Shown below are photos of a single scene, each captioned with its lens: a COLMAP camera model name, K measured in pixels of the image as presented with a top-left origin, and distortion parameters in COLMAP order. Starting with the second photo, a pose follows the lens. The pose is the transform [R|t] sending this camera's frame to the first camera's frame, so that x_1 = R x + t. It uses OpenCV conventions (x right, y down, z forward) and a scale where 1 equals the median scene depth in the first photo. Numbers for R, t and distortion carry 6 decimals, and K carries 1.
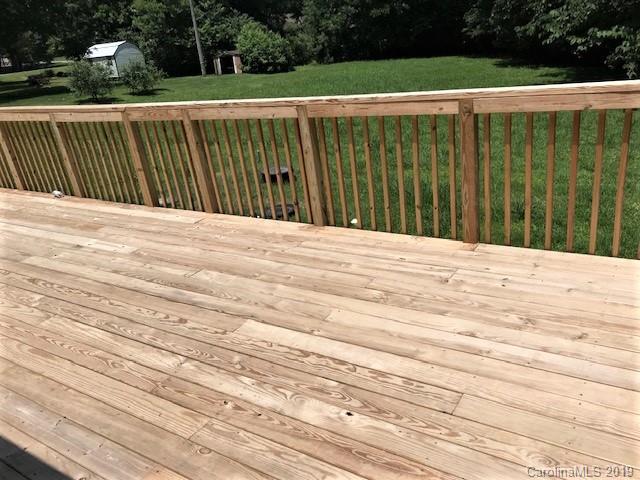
lens RADIAL K [[524.6, 0, 313.0], [0, 524.6, 237.1], [0, 0, 1]] dist [0.032074, -0.047564]
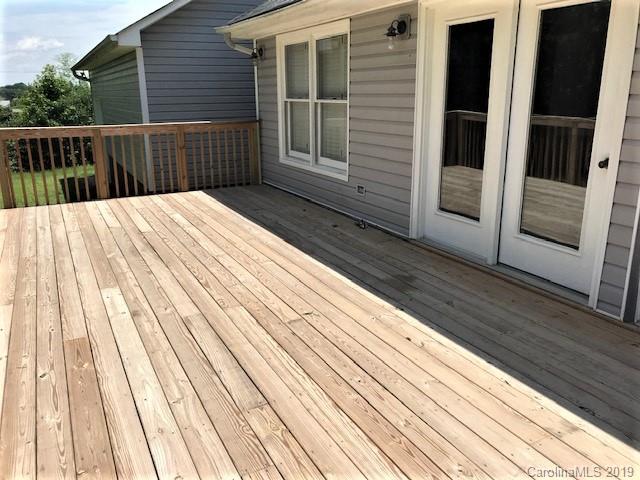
lens RADIAL K [[524.6, 0, 320.2], [0, 524.6, 238.5], [0, 0, 1]] dist [0.032074, -0.047564]
pose [[-0.857678, -0.000803, 0.514186, -1.356820], [0.302538, 0.807793, 0.505906, -0.487190], [-0.415762, 0.589465, -0.692584, 1.691959]]
